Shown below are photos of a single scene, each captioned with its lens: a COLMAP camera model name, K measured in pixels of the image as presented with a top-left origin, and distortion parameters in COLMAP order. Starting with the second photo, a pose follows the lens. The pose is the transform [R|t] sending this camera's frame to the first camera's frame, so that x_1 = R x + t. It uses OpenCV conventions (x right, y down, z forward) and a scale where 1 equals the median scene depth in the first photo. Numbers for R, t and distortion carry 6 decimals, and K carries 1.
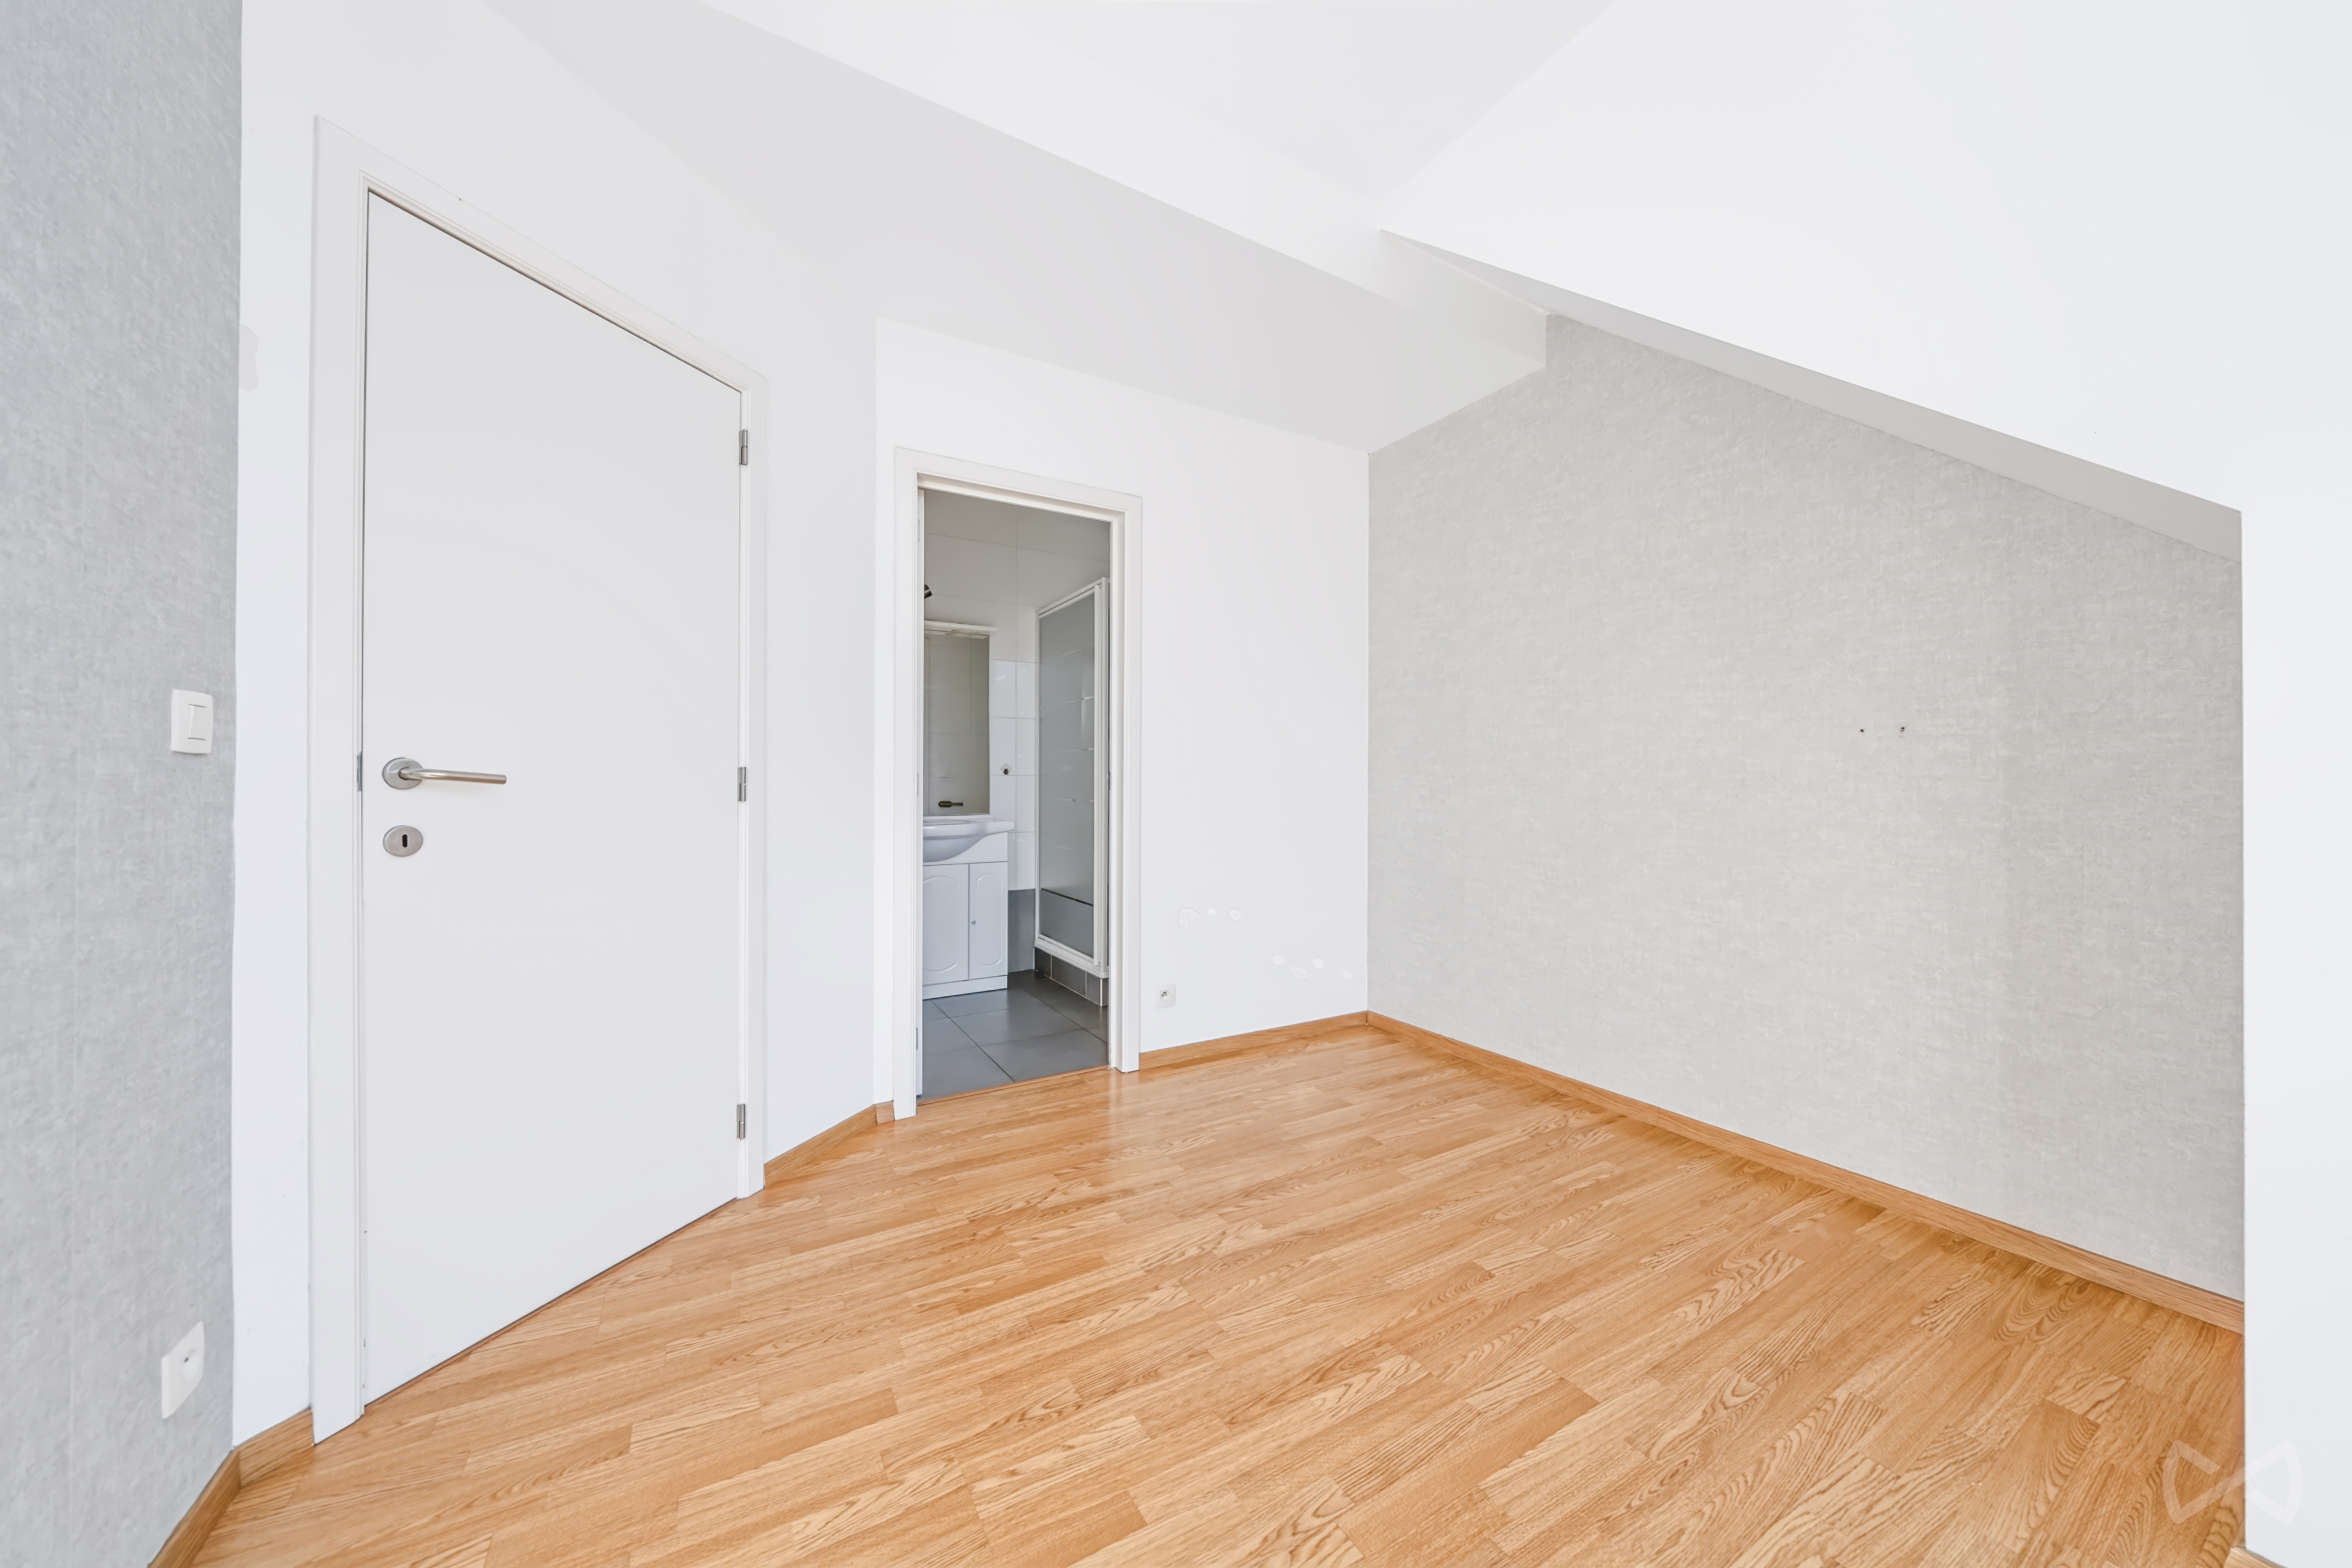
lens RADIAL K [[822.2, 0, 1188.2], [0, 822.2, 783.6], [0, 0, 1]] dist [-0.009148, -0.000393]
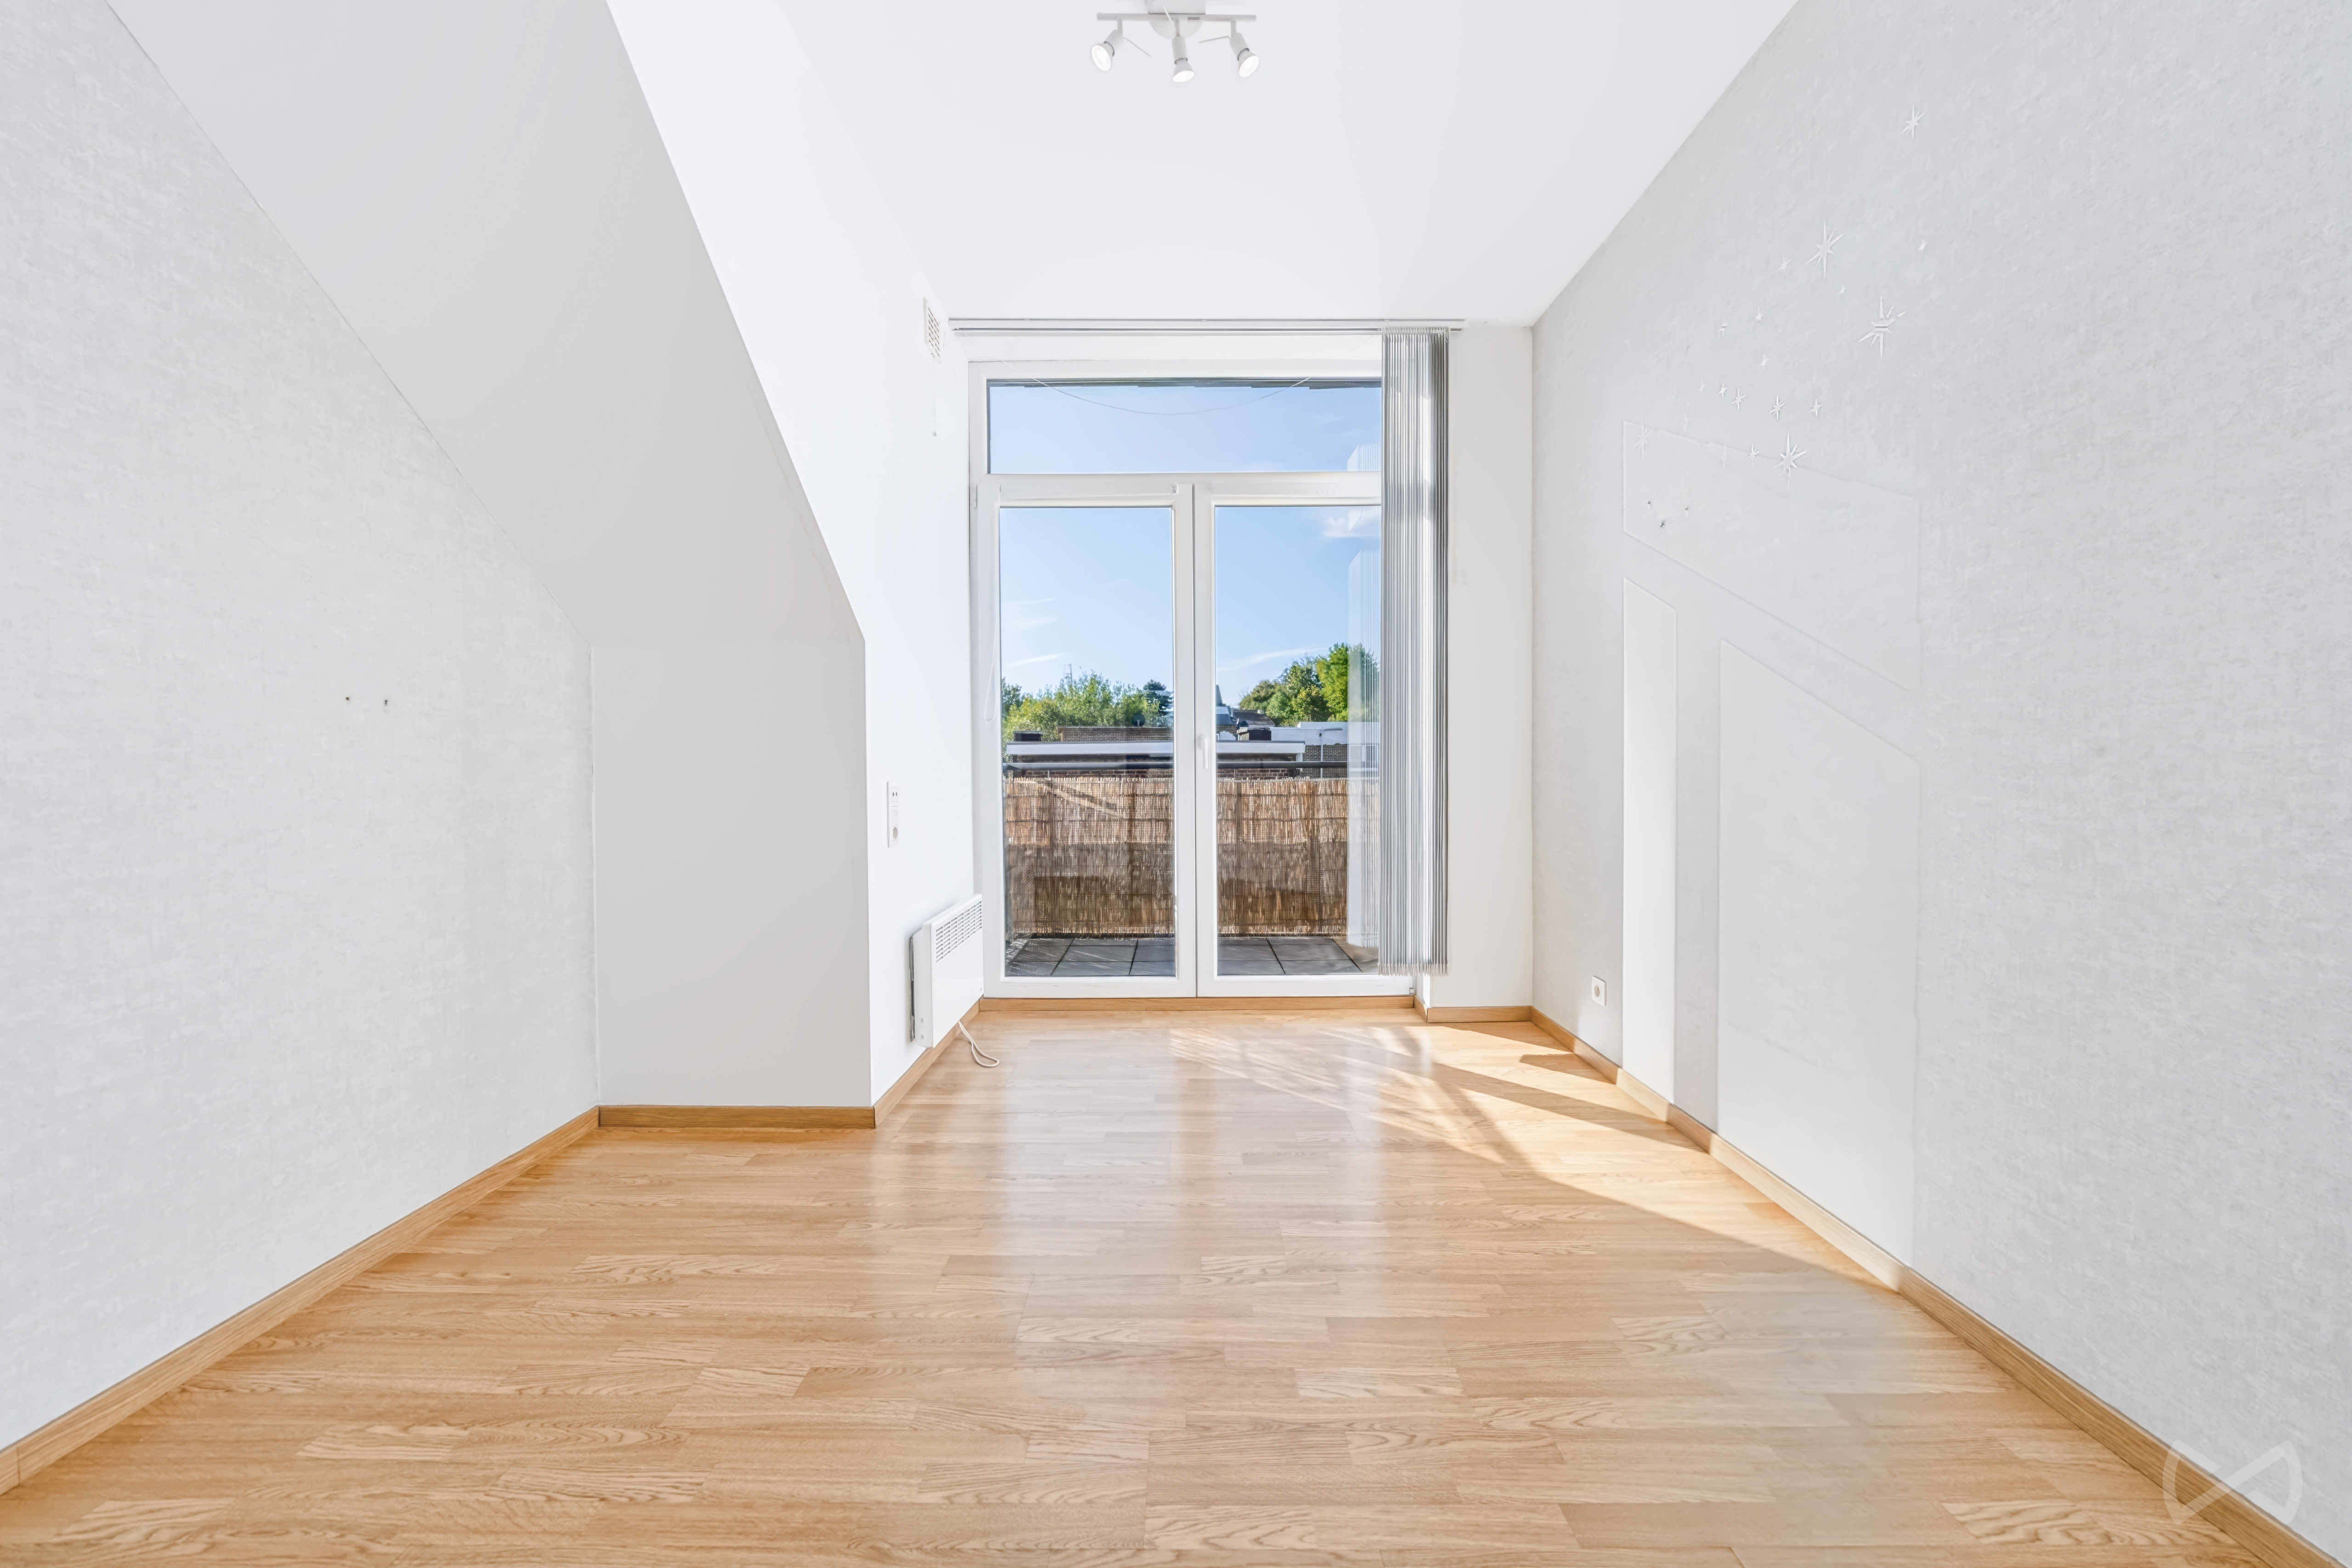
lens RADIAL K [[822.2, 0, 1175.9], [0, 822.2, 787.1], [0, 0, 1]] dist [-0.009148, -0.000393]
pose [[-0.855351, -0.009890, 0.517954, -0.413466], [0.002489, 0.999728, 0.023199, 0.008191], [-0.518042, 0.021133, -0.855094, 1.772429]]
